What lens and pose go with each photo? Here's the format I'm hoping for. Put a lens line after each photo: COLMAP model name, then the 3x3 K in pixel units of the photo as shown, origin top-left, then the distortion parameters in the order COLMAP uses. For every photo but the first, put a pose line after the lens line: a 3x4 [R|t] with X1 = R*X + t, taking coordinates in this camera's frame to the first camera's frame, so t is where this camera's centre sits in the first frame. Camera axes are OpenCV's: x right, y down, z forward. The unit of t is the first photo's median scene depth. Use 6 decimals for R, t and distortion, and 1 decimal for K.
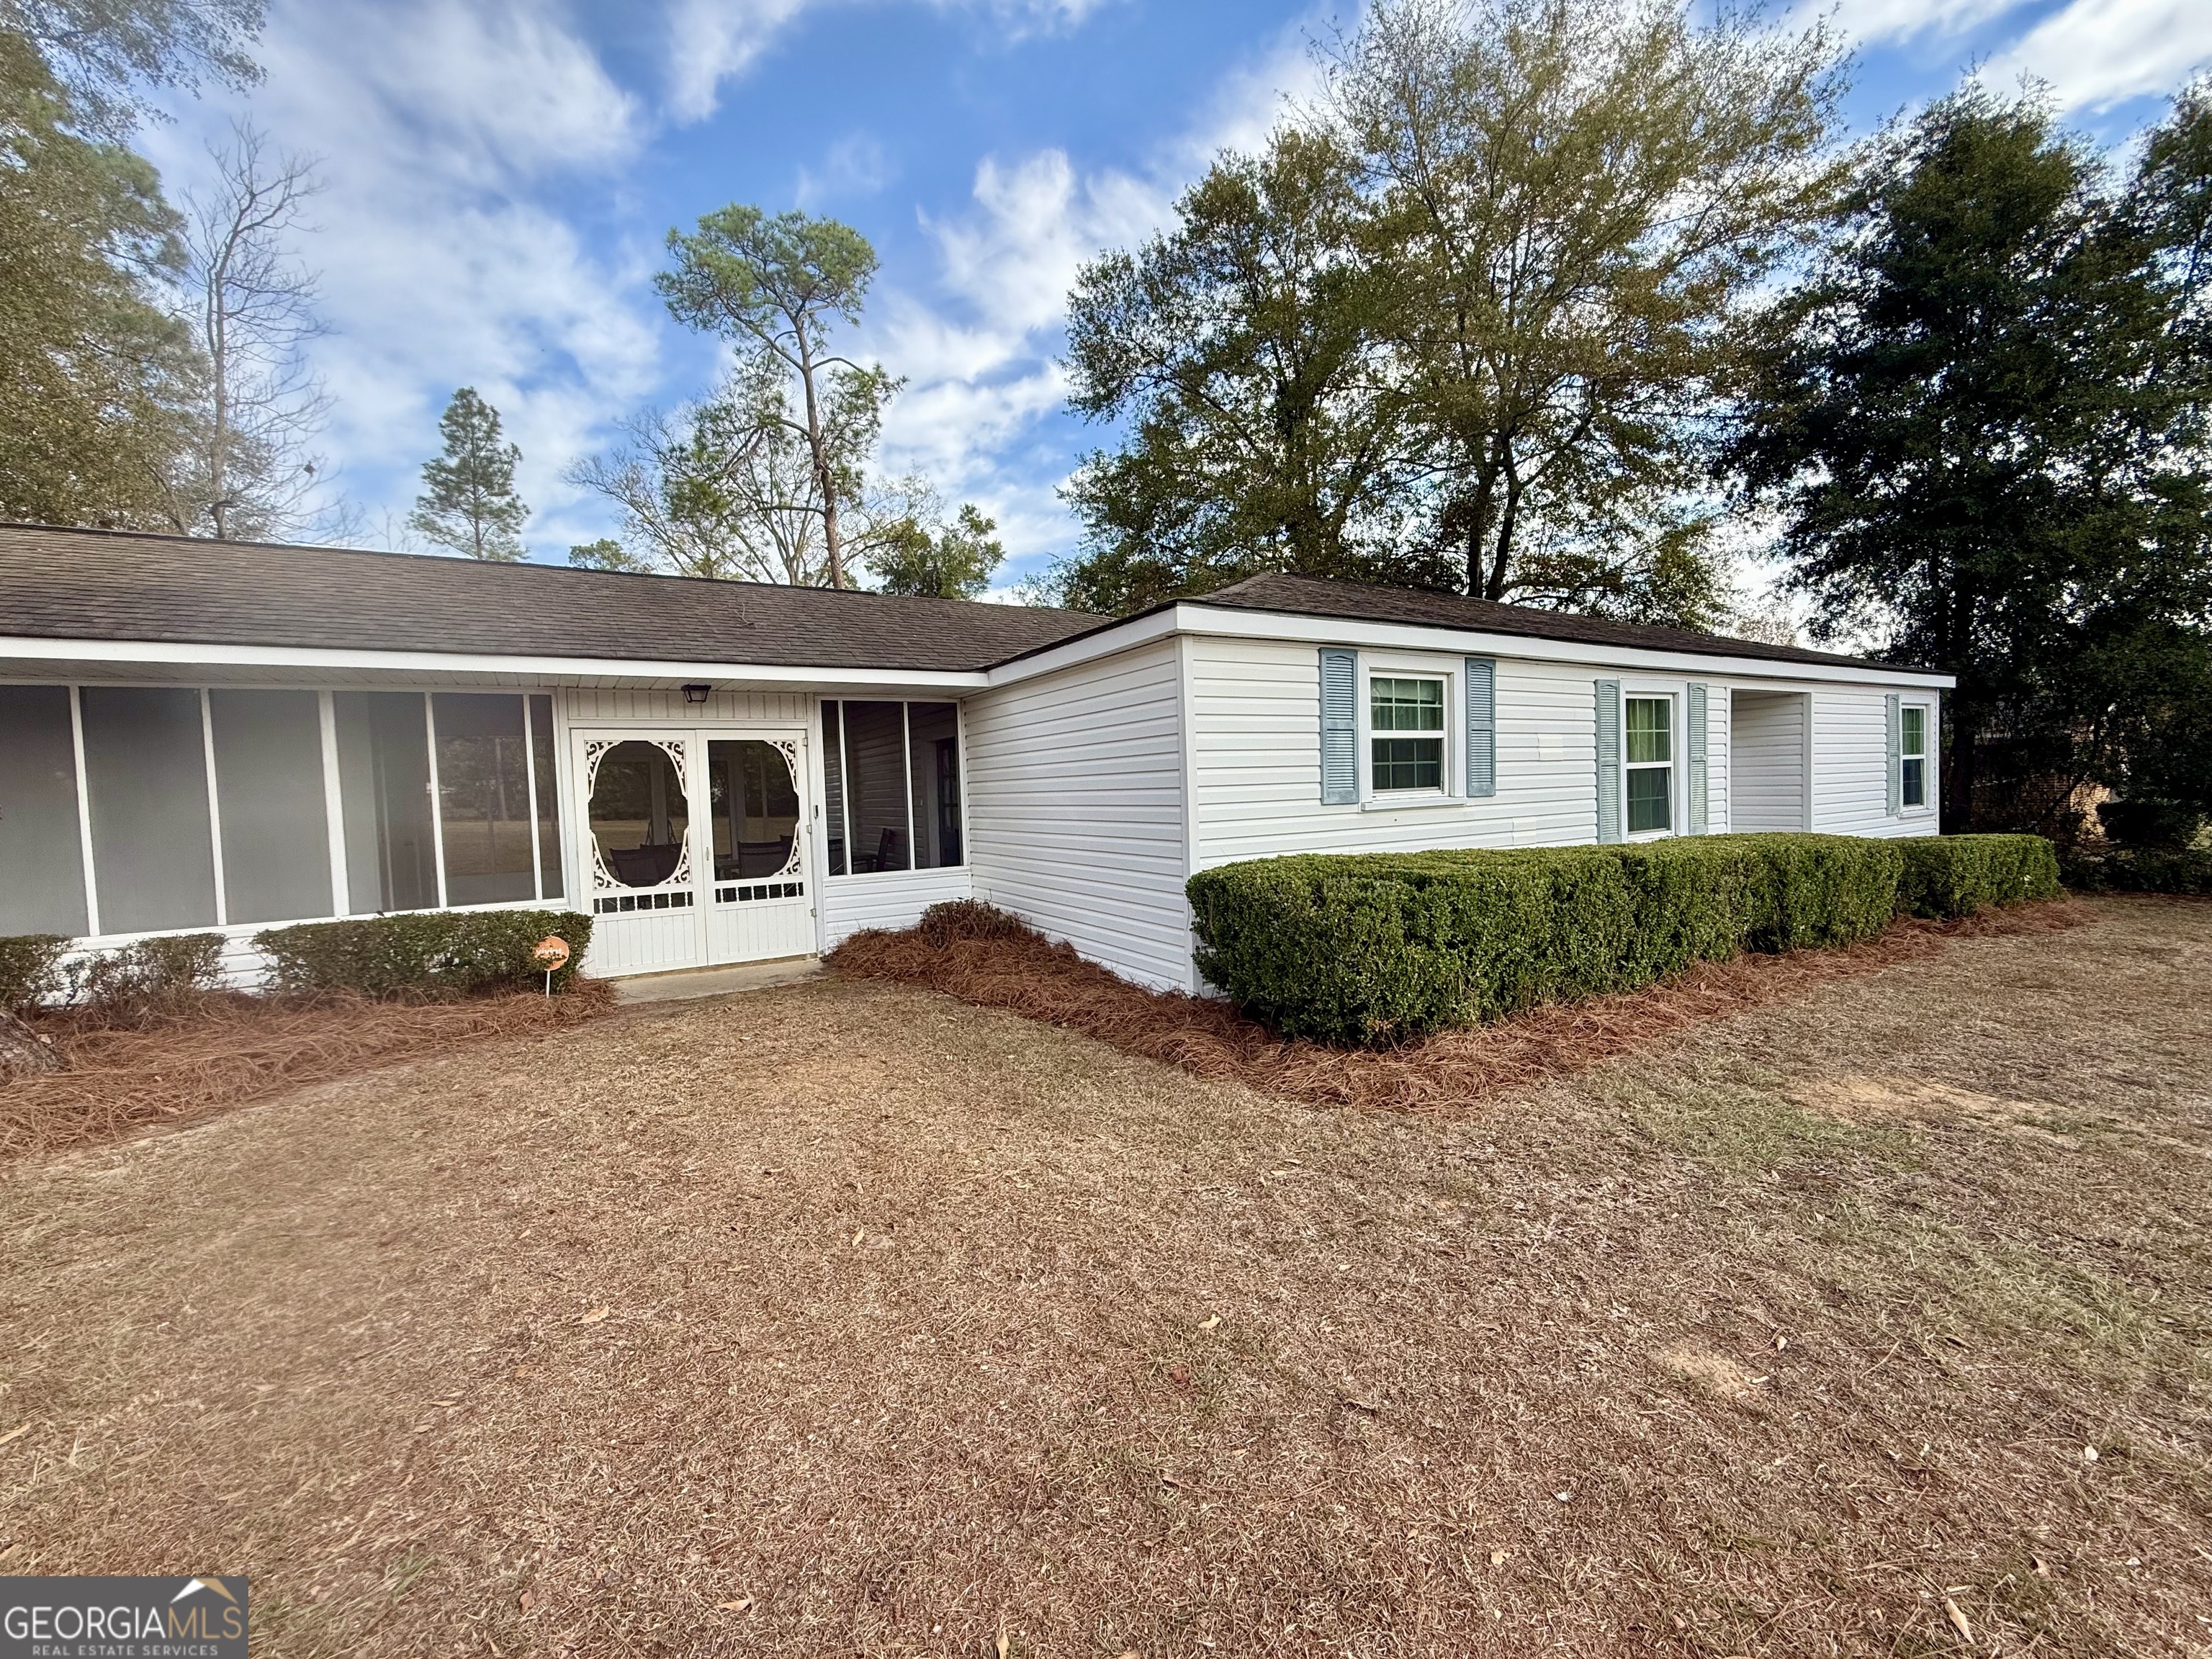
lens RADIAL K [[878.9, 0, 1095.3], [0, 878.9, 826.3], [0, 0, 1]] dist [-0.001299, -0.000707]
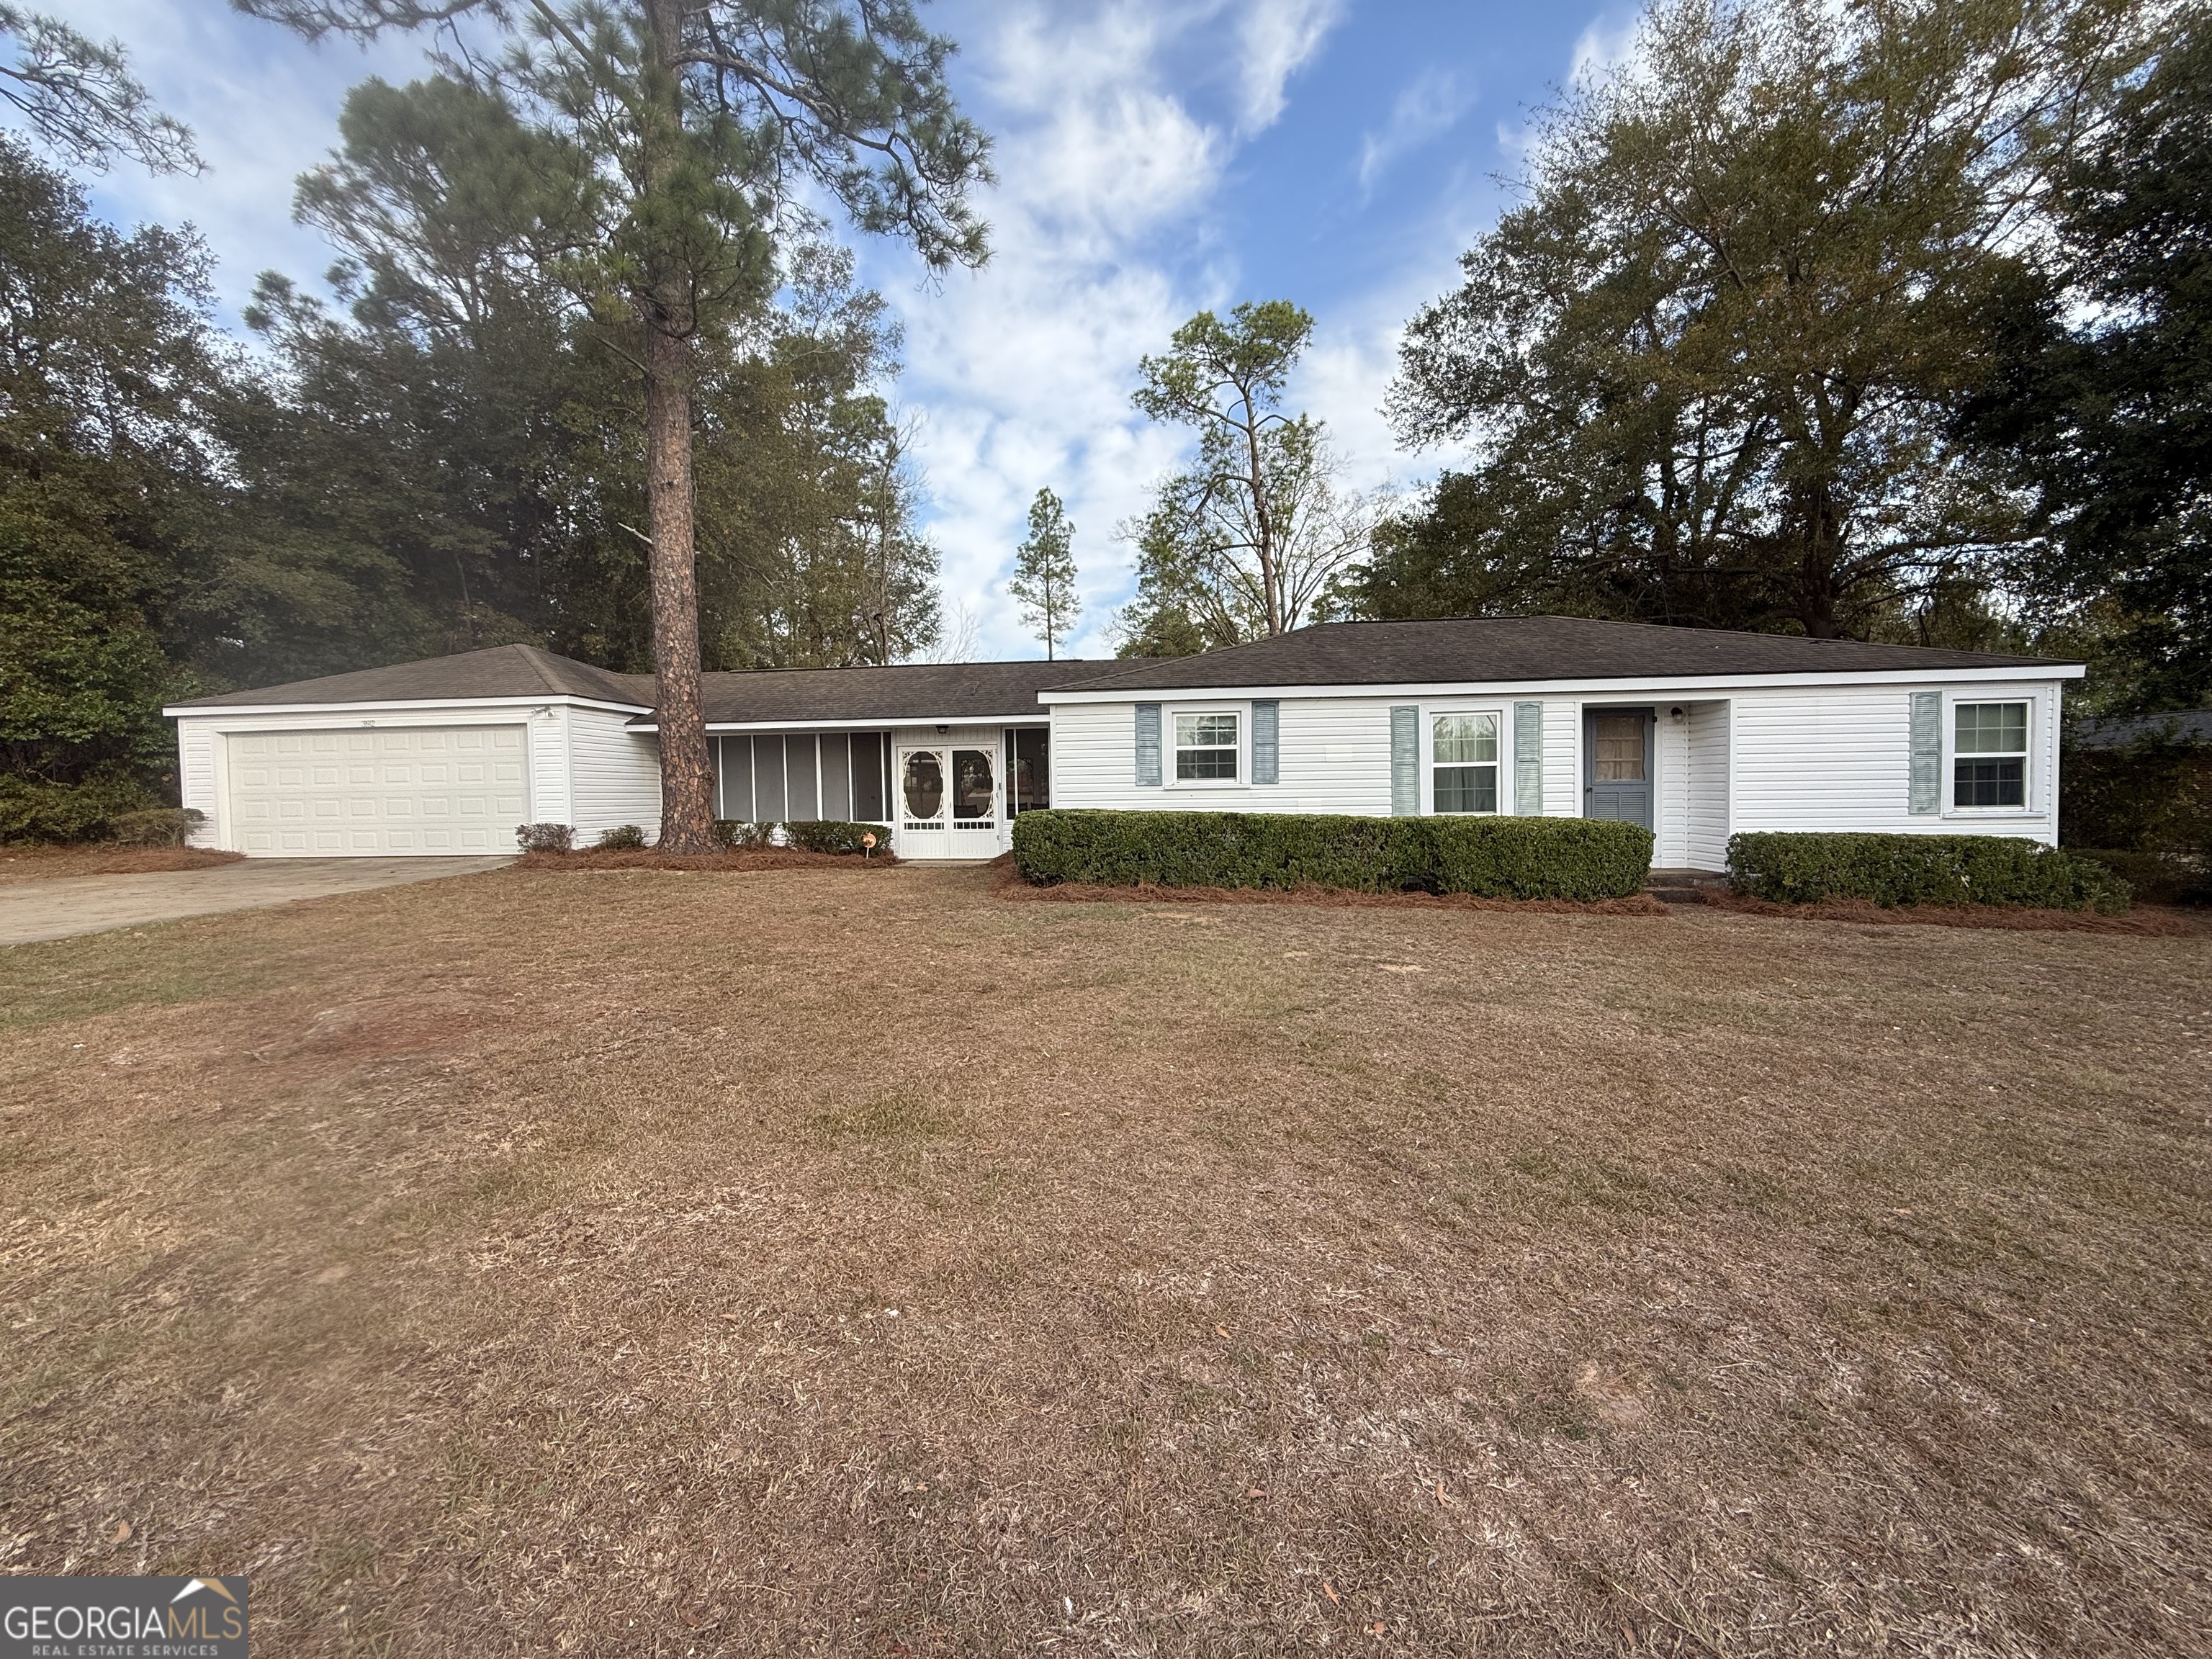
lens RADIAL K [[878.9, 0, 1095.3], [0, 878.9, 826.3], [0, 0, 1]] dist [-0.001299, -0.000707]
pose [[0.808636, 0.045867, -0.586519, 1.024819], [-0.037462, 0.998947, 0.026471, 0.012819], [0.587115, 0.000567, 0.809503, -0.473054]]
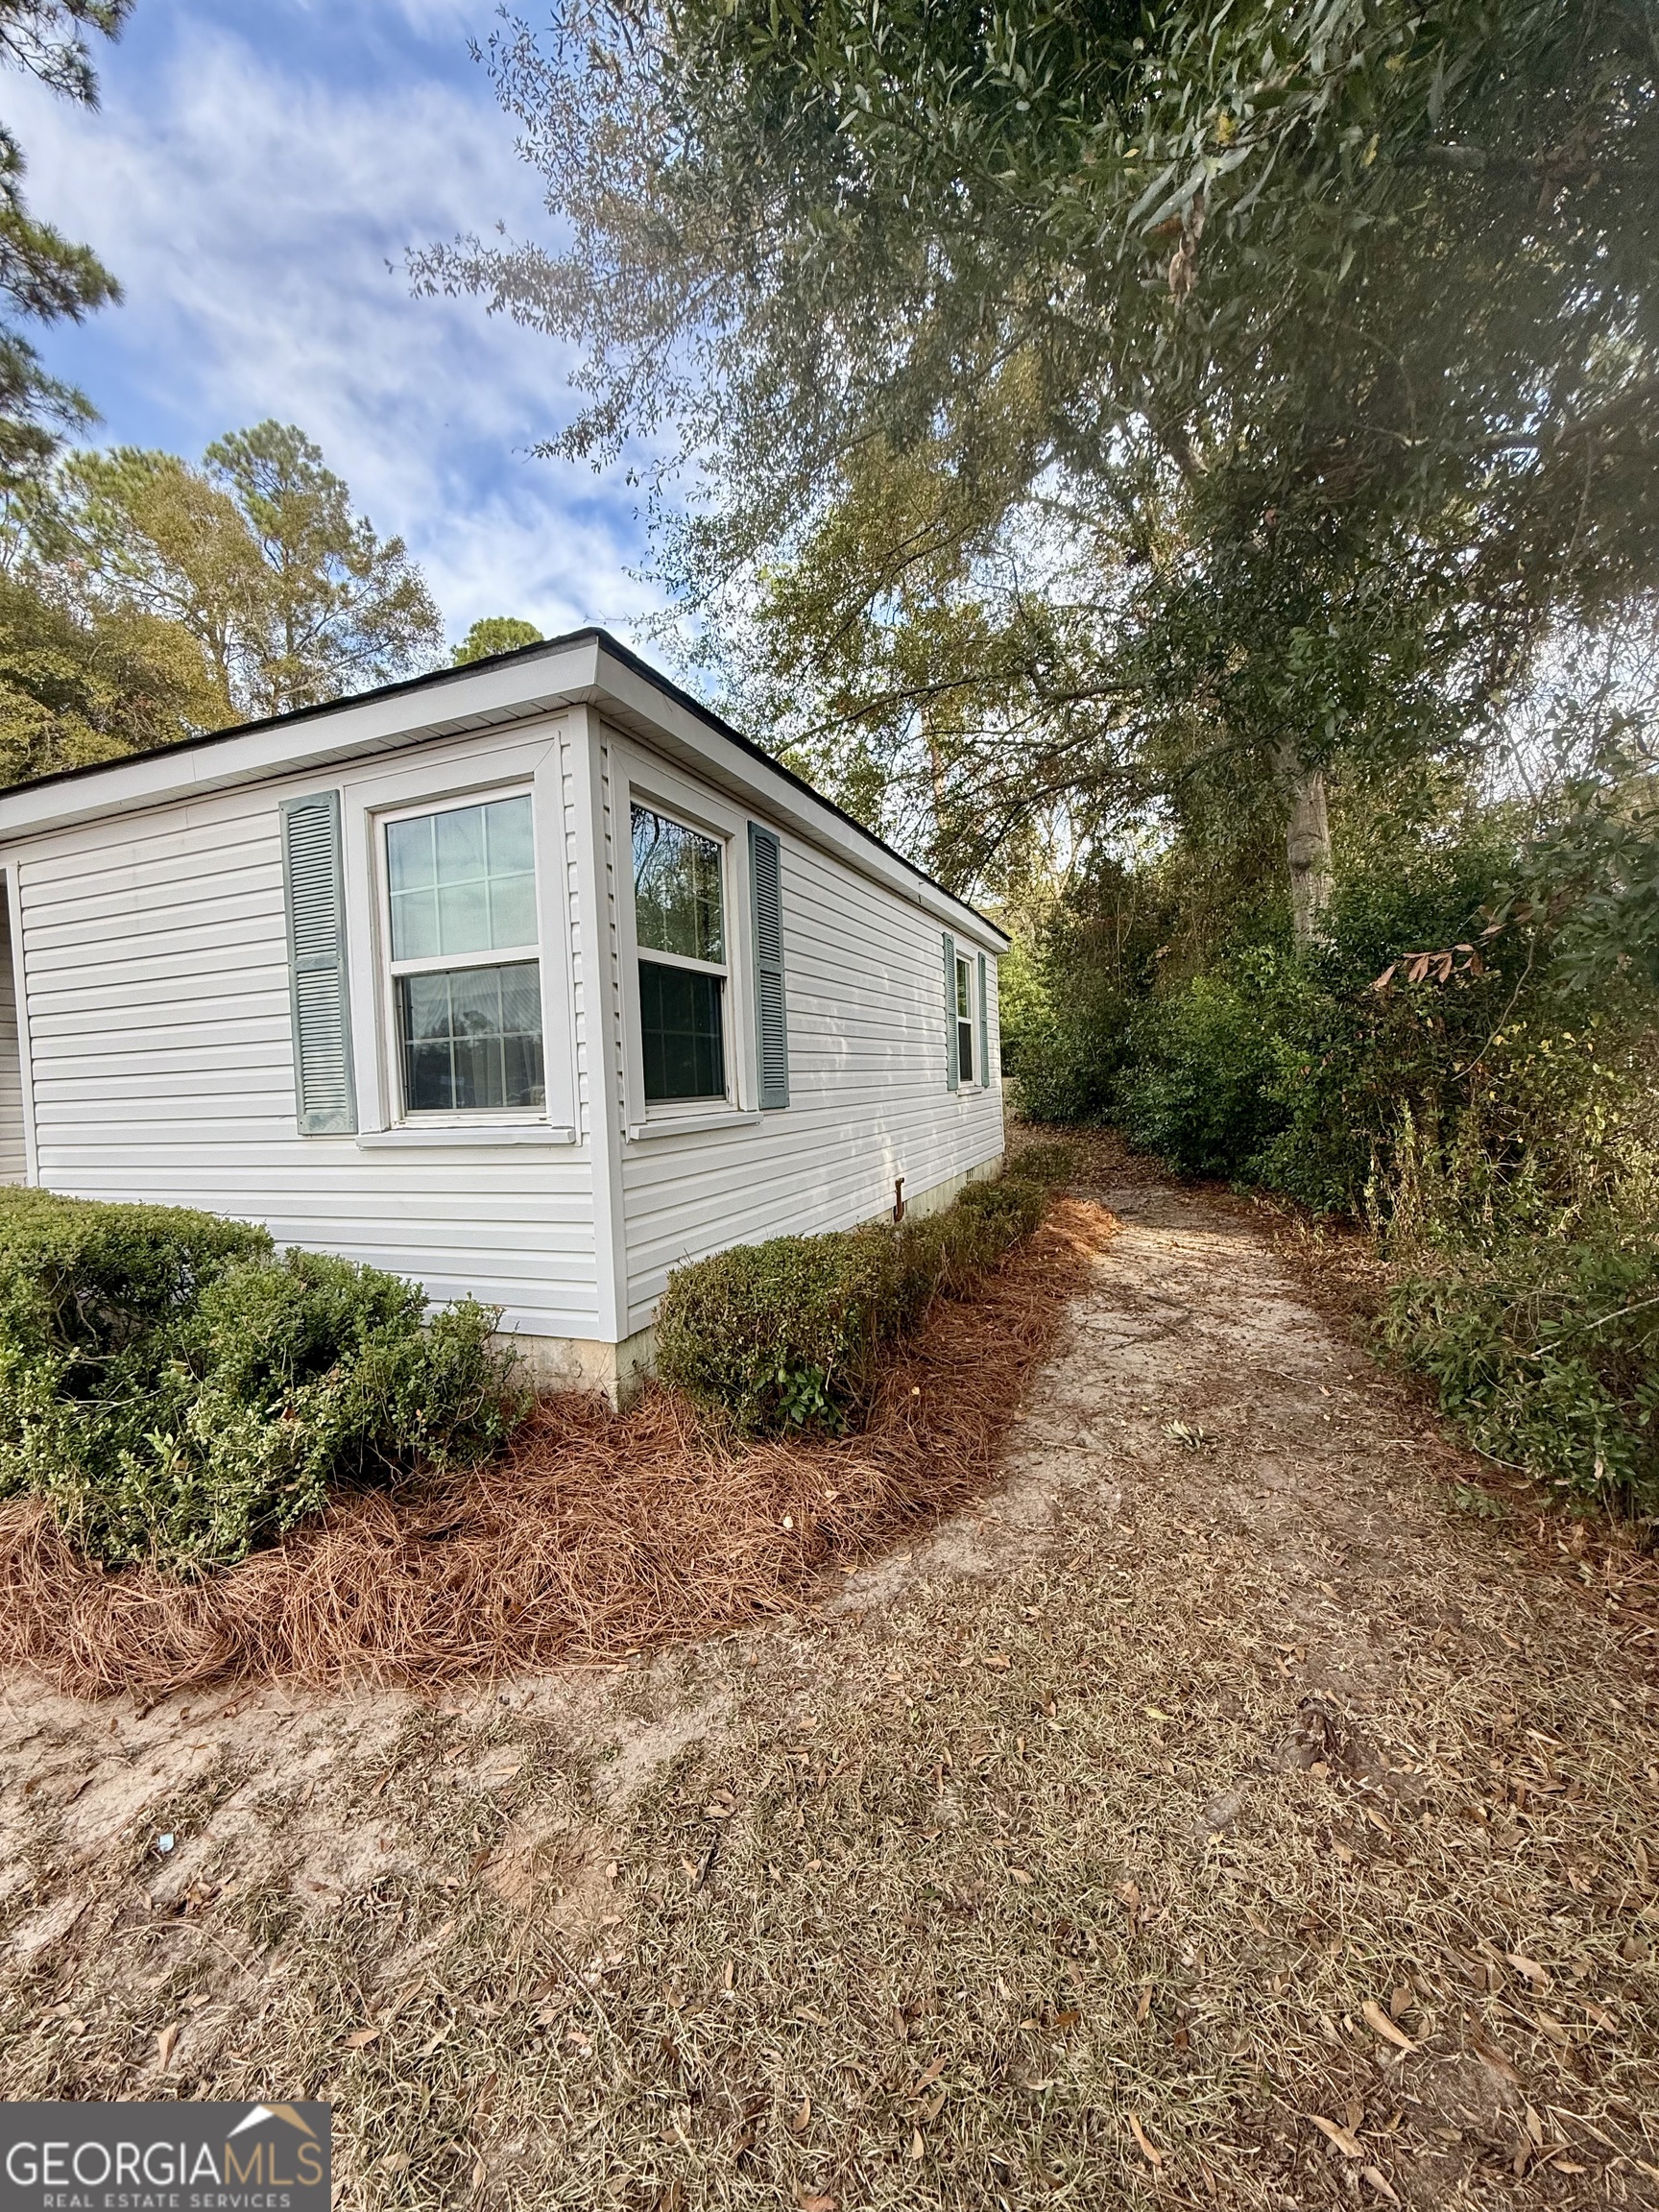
lens RADIAL K [[878.9, 0, 833.0], [0, 878.9, 1098.9], [0, 0, 1]] dist [-0.001299, -0.000707]
pose [[0.625100, 0.027231, -0.780069, 1.823868], [-0.015924, 0.999628, 0.022134, -0.055763], [0.780382, -0.001414, 0.625301, 1.312209]]
